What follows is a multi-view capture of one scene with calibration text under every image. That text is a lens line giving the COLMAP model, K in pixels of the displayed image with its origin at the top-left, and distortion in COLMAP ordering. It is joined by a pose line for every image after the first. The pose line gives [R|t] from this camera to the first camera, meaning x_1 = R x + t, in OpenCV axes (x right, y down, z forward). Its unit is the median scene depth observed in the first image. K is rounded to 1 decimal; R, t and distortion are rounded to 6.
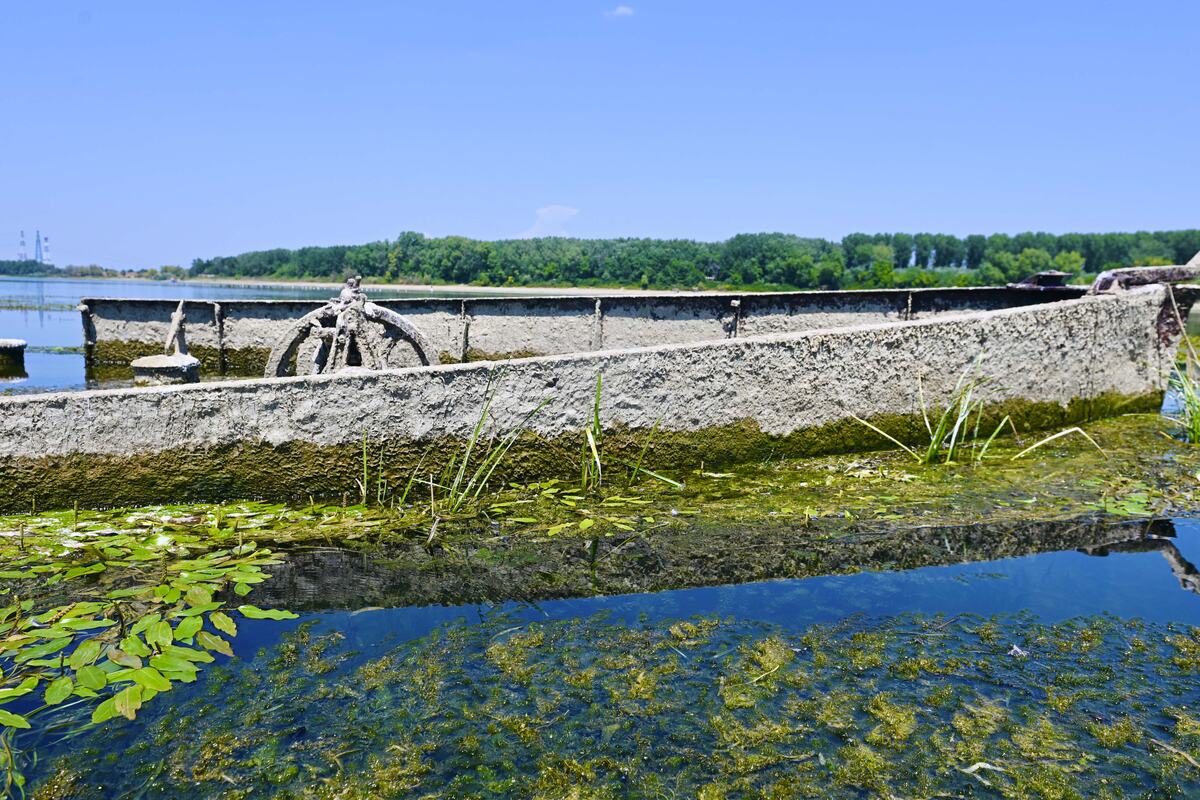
lens RADIAL K [[925.7, 0, 597.8], [0, 925.7, 395.3], [0, 0, 1]] dist [-0.003173, -0.001524]
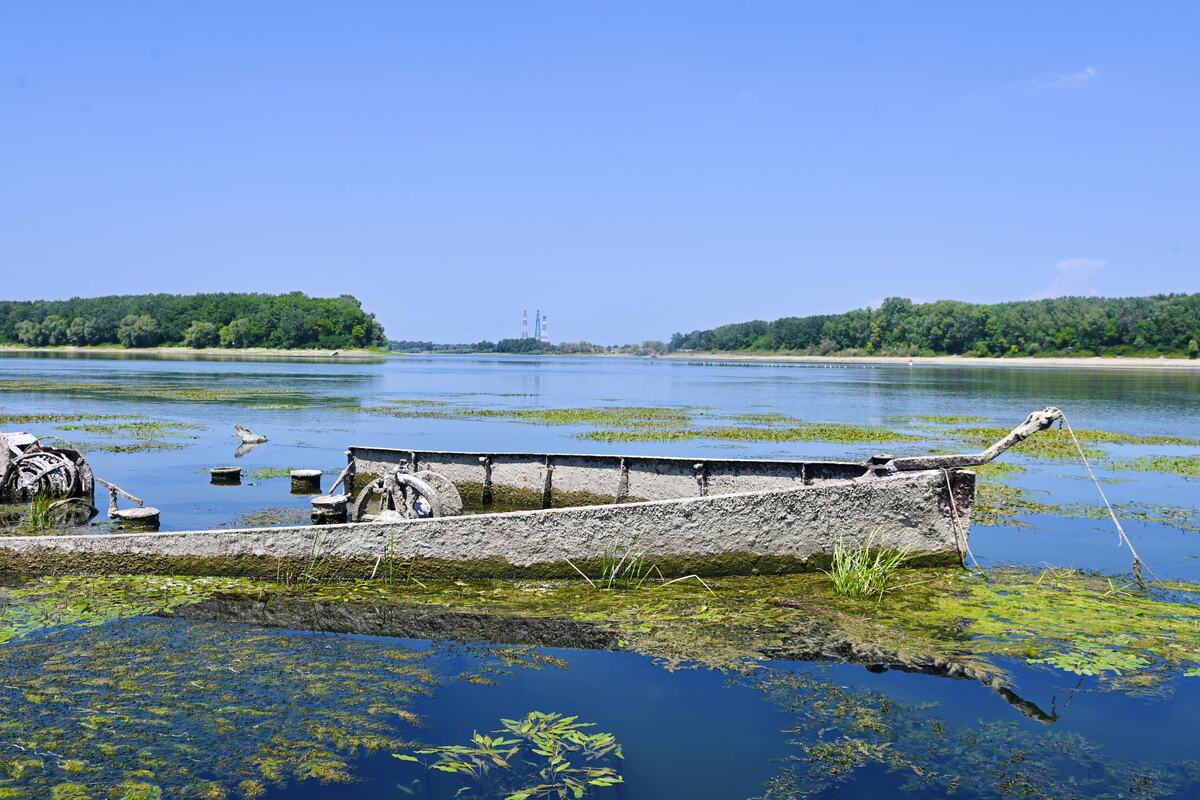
lens RADIAL K [[1034.4, 0, 620.0], [0, 1034.4, 381.1], [0, 0, 1]] dist [0.000515, 0.000860]
pose [[0.899180, -0.005497, -0.437545, 1.281934], [-0.036904, 0.995406, -0.088346, -0.149801], [0.436021, 0.095586, 0.894846, -0.808970]]
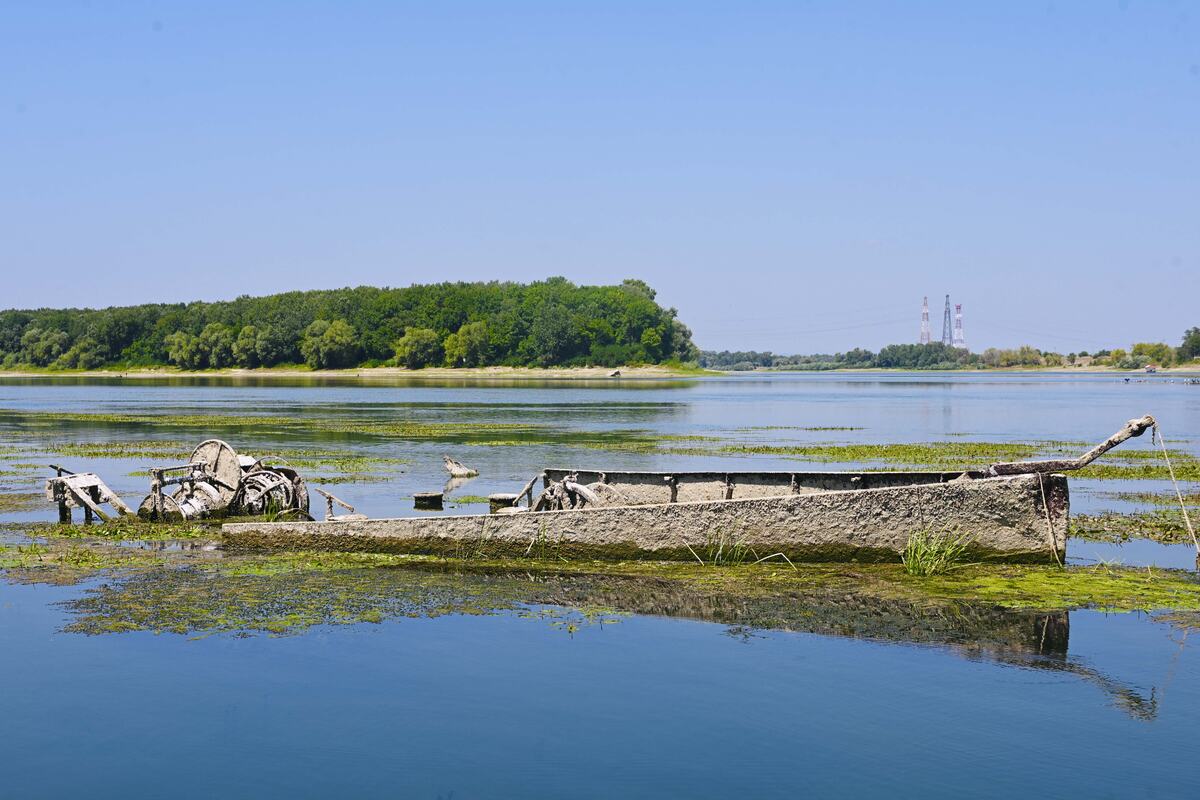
lens RADIAL K [[1689.7, 0, 599.8], [0, 1689.7, 399.9], [0, 0, 1]] dist [0.006231, 0.000000]
pose [[0.744635, -0.018434, -0.667217, 2.807710], [-0.051403, 0.995066, -0.084860, 0.034447], [0.665490, 0.097487, 0.740013, -2.106124]]
